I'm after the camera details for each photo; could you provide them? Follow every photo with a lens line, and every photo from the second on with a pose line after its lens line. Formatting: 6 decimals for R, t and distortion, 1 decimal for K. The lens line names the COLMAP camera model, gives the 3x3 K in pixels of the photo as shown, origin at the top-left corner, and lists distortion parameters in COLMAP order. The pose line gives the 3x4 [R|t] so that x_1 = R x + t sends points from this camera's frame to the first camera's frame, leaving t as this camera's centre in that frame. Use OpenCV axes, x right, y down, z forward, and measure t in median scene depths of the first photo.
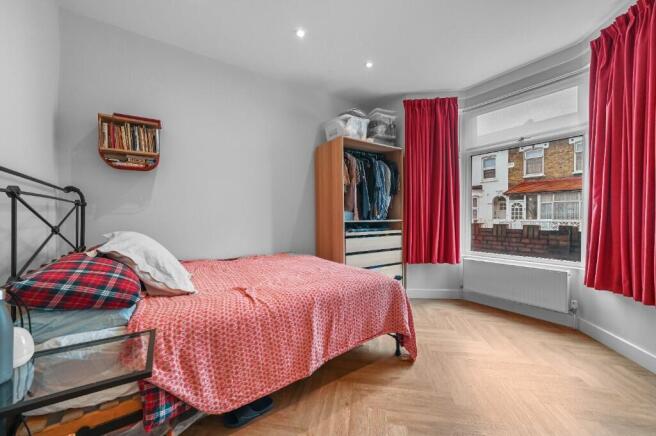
lens RADIAL K [[256.1, 0, 326.0], [0, 256.1, 216.5], [0, 0, 1]] dist [-0.027499, 0.010554]
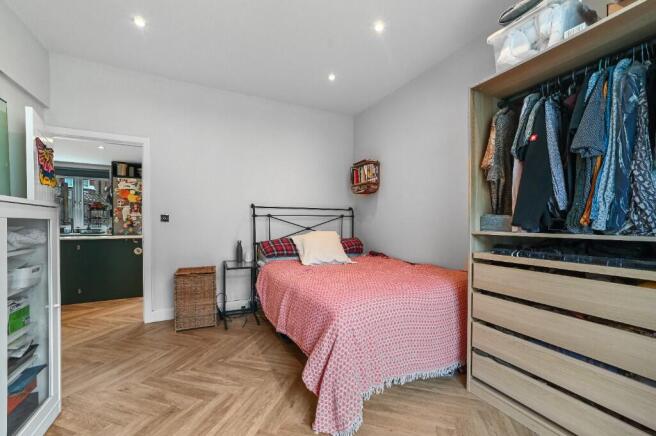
lens RADIAL K [[256.1, 0, 326.0], [0, 256.1, 216.5], [0, 0, 1]] dist [-0.027499, 0.010554]
pose [[-0.119229, -0.019663, -0.992672, 0.857467], [0.000641, 0.999802, -0.019881, -0.009409], [0.992867, -0.003007, -0.119192, 0.901452]]
